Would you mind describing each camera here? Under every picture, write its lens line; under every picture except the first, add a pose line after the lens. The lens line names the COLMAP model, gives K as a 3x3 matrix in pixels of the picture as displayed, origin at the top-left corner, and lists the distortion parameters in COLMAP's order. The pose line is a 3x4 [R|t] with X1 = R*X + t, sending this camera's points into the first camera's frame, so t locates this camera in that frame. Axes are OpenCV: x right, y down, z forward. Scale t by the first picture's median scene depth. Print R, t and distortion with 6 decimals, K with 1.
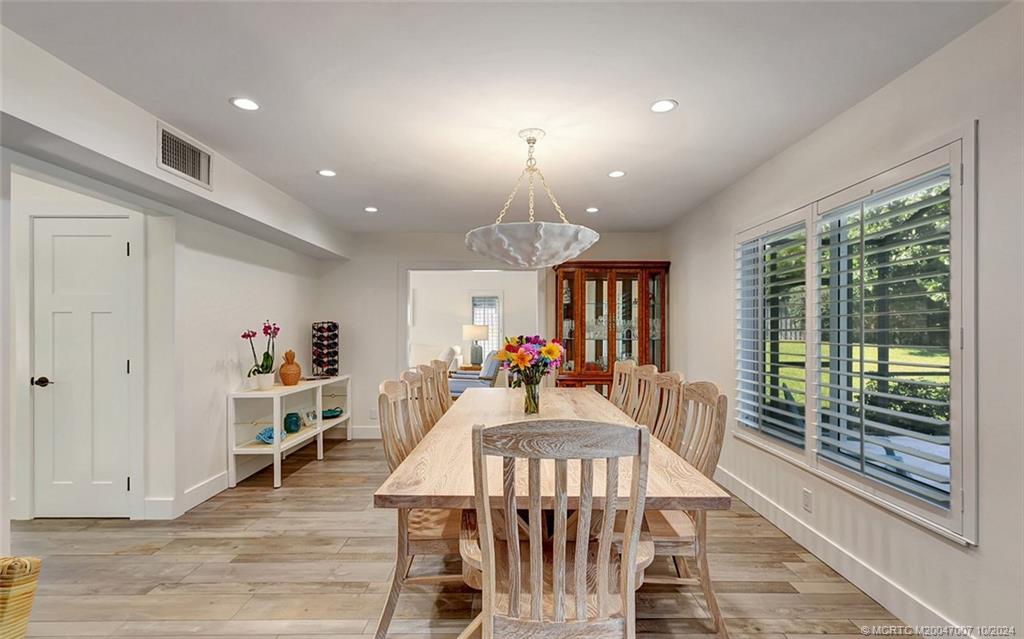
lens RADIAL K [[486.8, 0, 513.0], [0, 486.8, 327.6], [0, 0, 1]] dist [-0.001588, -0.000413]
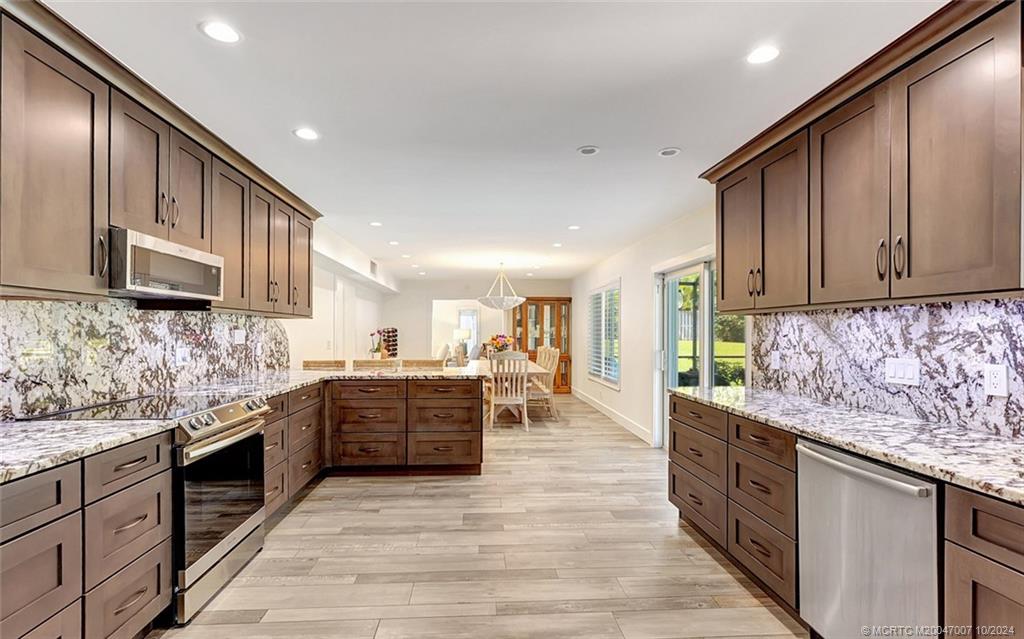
lens RADIAL K [[486.8, 0, 511.4], [0, 486.8, 328.0], [0, 0, 1]] dist [-0.001588, -0.000413]
pose [[0.998173, 0.003125, 0.060346, -0.035248], [-0.002973, 0.999992, -0.002596, -0.008039], [-0.060354, 0.002412, 0.998174, -0.922570]]
